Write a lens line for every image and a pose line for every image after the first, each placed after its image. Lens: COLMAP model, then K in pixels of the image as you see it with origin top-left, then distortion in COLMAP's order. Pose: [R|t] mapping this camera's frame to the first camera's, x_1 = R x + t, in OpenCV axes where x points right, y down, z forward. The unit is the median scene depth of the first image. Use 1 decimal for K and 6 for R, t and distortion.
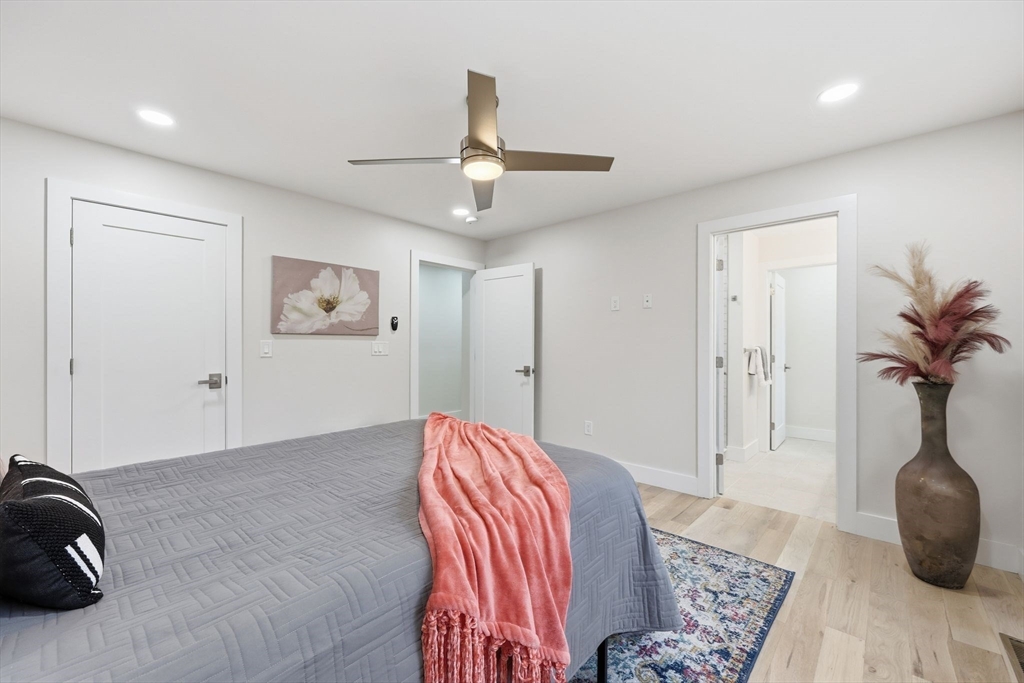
lens RADIAL K [[414.5, 0, 512.0], [0, 414.5, 341.5], [0, 0, 1]] dist [-0.000619, -0.000555]
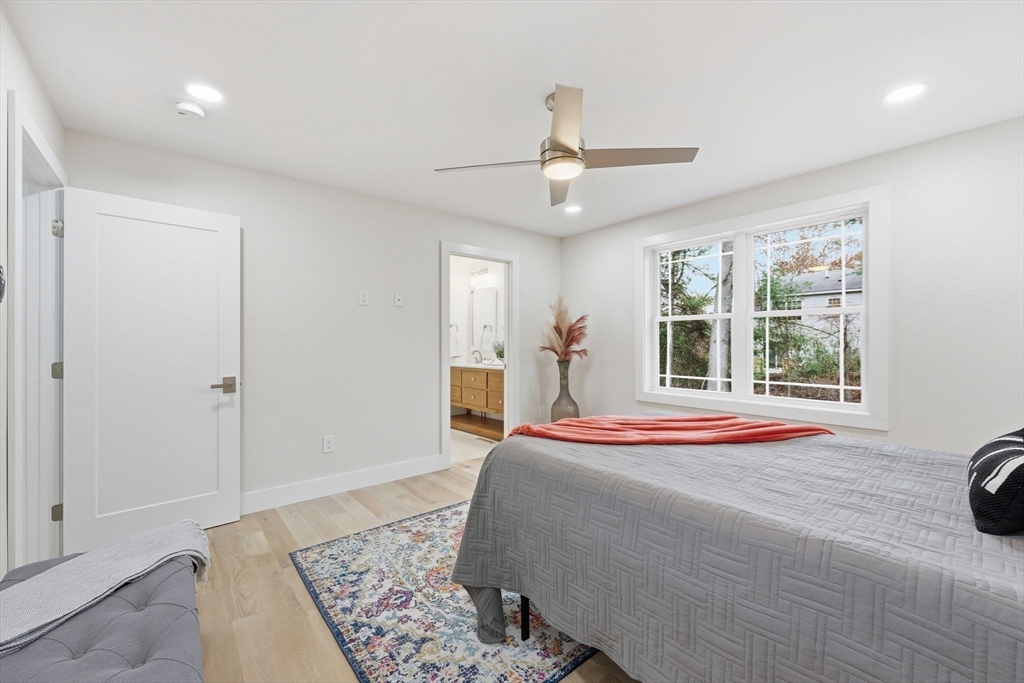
lens RADIAL K [[414.5, 0, 512.0], [0, 414.5, 341.5], [0, 0, 1]] dist [-0.000619, -0.000555]
pose [[0.141524, -0.001341, 0.989934, -0.732228], [-0.003518, 0.999992, 0.001857, 0.002310], [-0.989929, -0.003746, 0.141518, 0.661061]]
